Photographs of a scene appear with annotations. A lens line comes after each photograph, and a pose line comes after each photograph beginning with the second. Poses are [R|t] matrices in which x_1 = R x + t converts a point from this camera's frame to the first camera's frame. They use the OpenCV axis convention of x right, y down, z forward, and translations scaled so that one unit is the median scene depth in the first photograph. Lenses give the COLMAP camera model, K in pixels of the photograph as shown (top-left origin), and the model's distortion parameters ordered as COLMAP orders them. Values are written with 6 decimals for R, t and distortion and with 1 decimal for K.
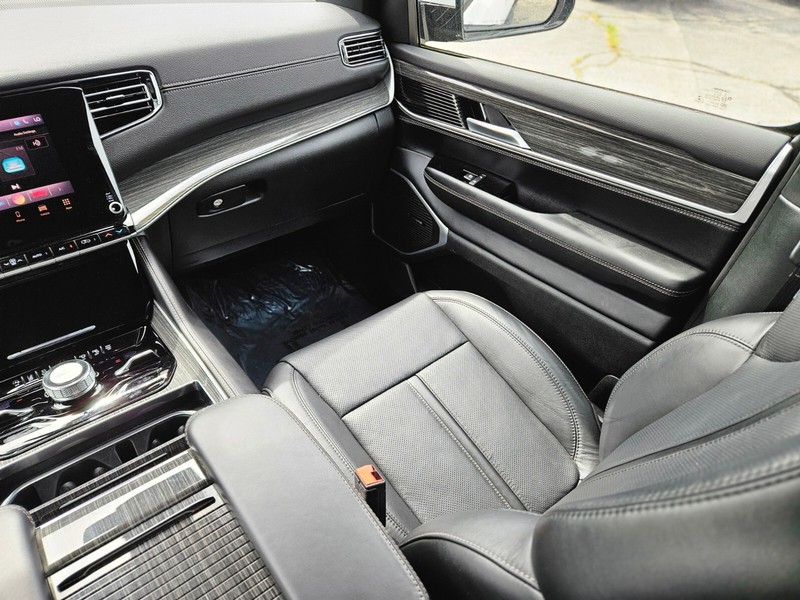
lens RADIAL K [[553.4, 0, 399.2], [0, 553.4, 303.6], [0, 0, 1]] dist [0.048992, -0.021129]
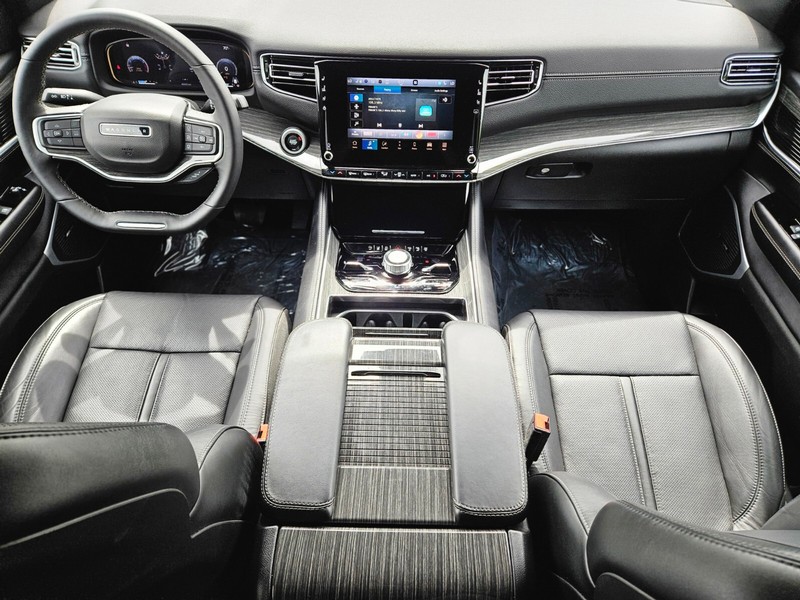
lens RADIAL K [[527.3, 0, 403.5], [0, 527.3, 307.7], [0, 0, 1]] dist [0.043327, -0.021212]
pose [[0.781083, 0.459172, -0.423168, 0.080579], [-0.399824, 0.888318, 0.225903, -0.072252], [0.479636, -0.007256, 0.877438, -0.220595]]
